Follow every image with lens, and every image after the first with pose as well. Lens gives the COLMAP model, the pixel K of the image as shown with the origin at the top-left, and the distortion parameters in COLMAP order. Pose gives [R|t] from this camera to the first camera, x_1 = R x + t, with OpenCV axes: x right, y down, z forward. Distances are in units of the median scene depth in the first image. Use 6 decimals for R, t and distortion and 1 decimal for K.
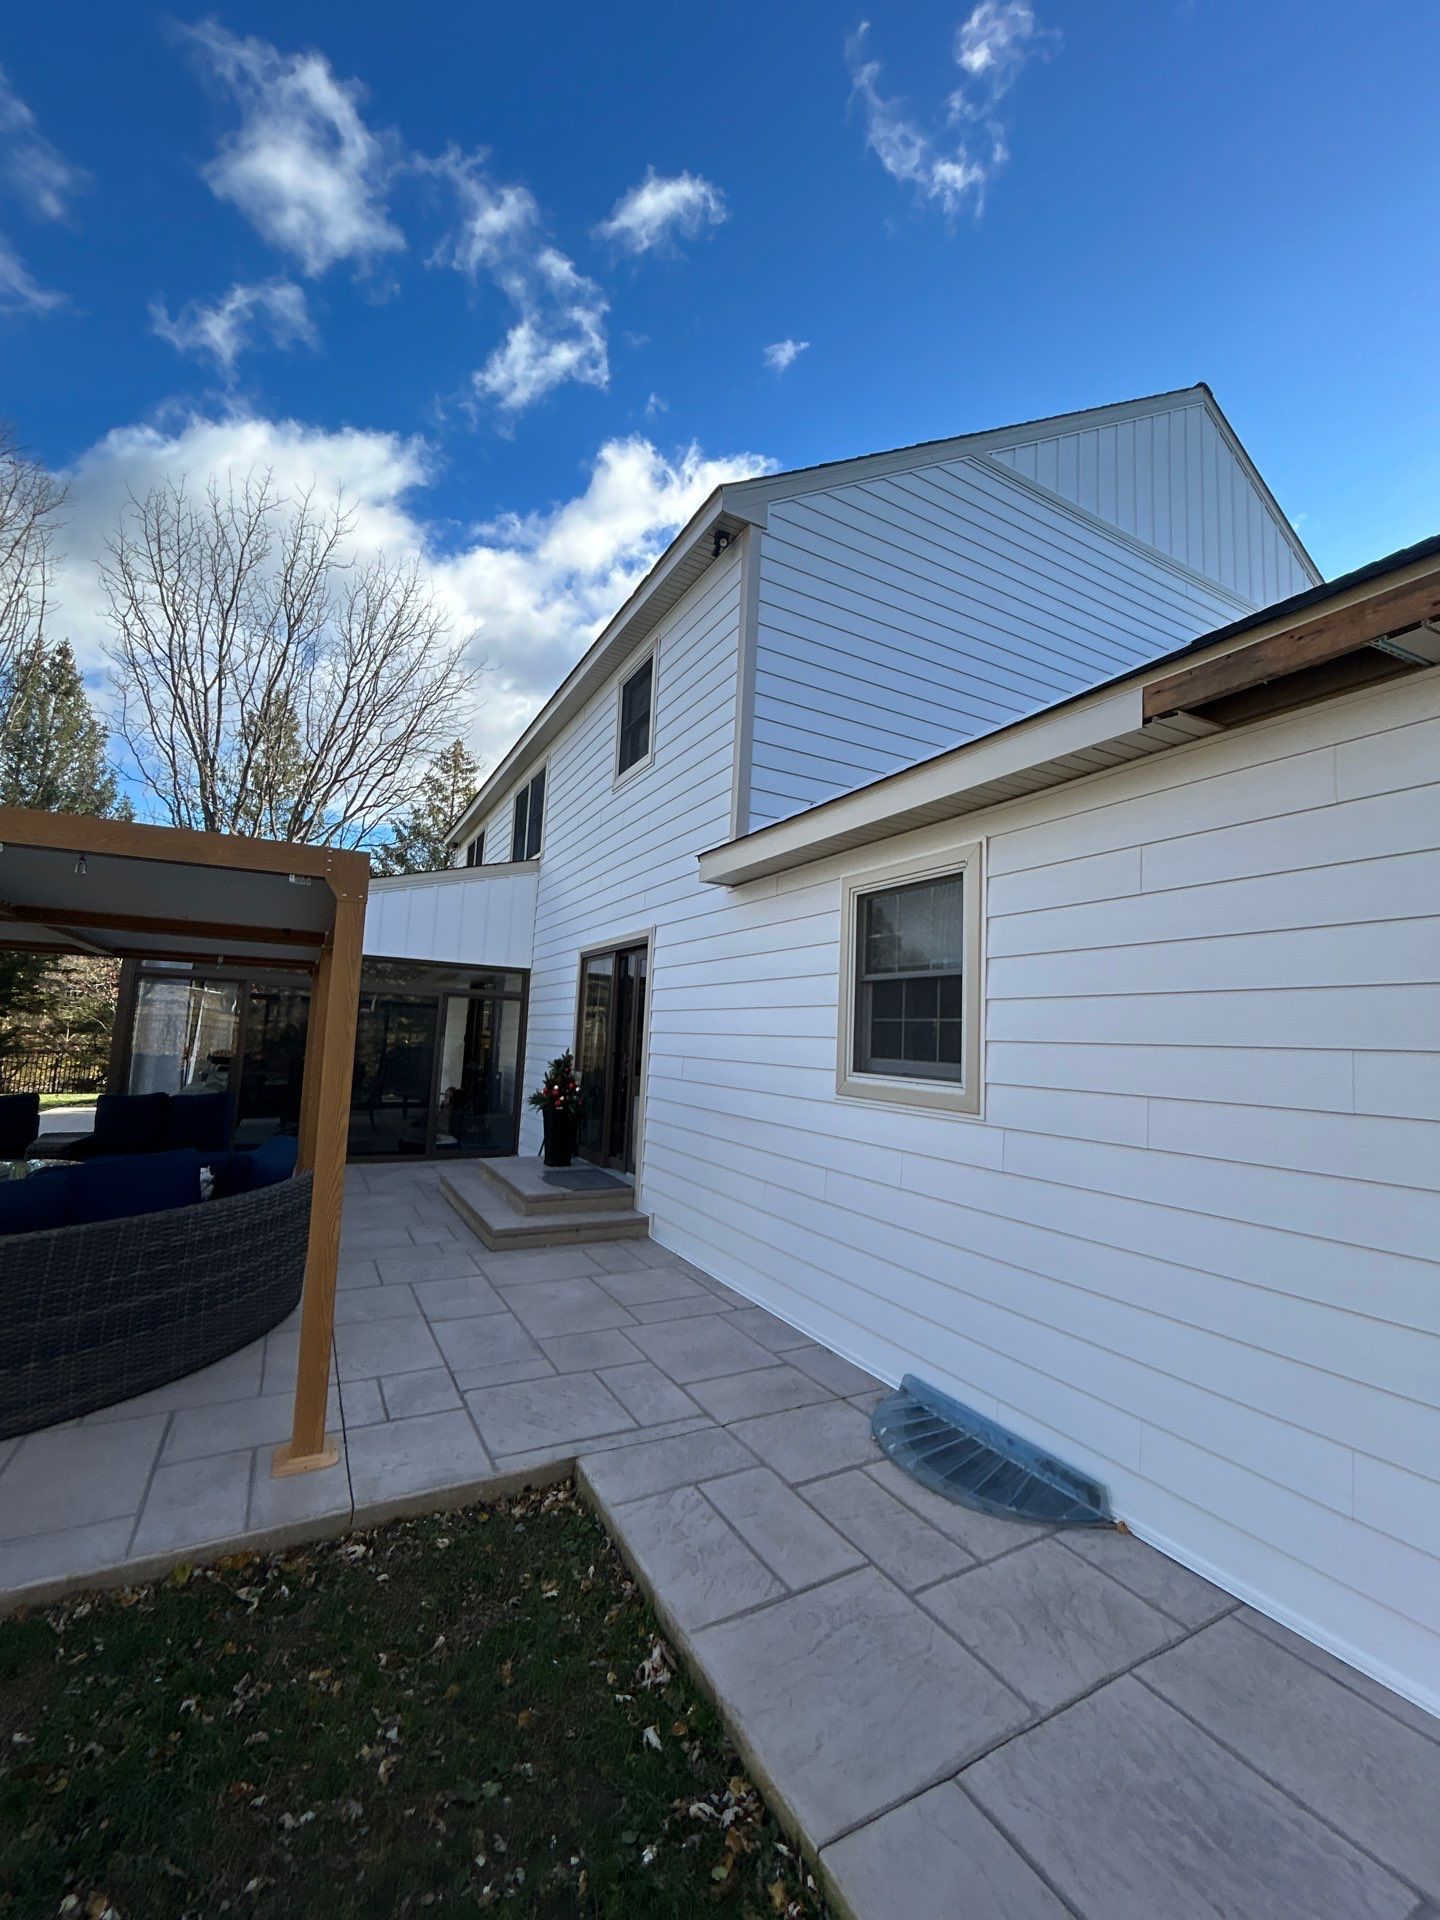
lens RADIAL K [[767.8, 0, 723.4], [0, 767.8, 955.7], [0, 0, 1]] dist [-0.006978, 0.000625]
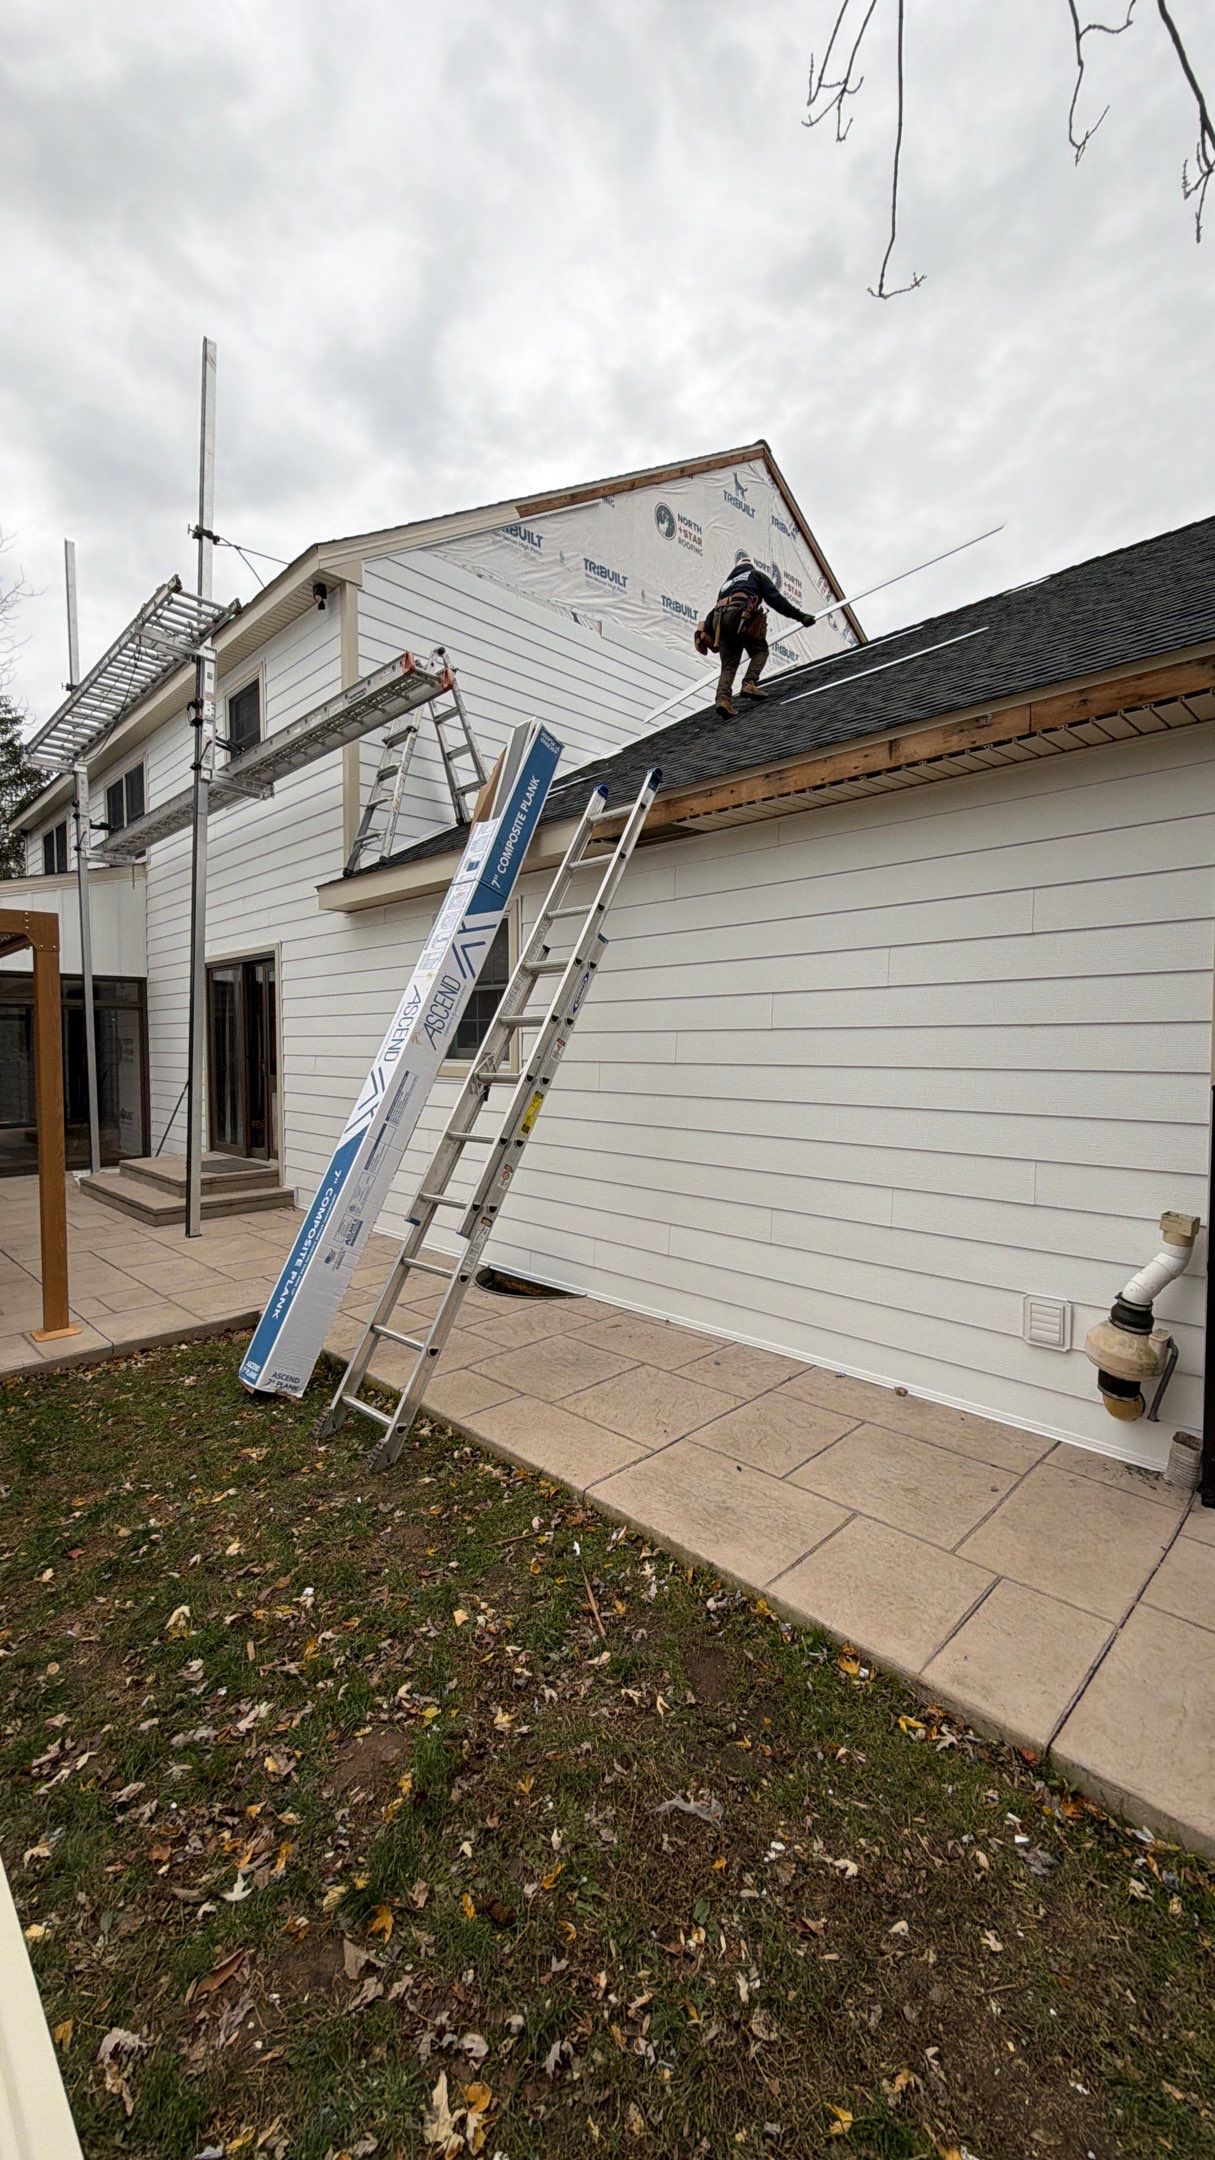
lens RADIAL K [[865.3, 0, 620.2], [0, 865.3, 1093.1], [0, 0, 1]] dist [0.000948, 0.000072]
pose [[0.958629, -0.055195, 0.279257, 0.022364], [0.006379, 0.984941, 0.172776, -0.037742], [-0.284588, -0.163846, 0.944544, -0.389887]]
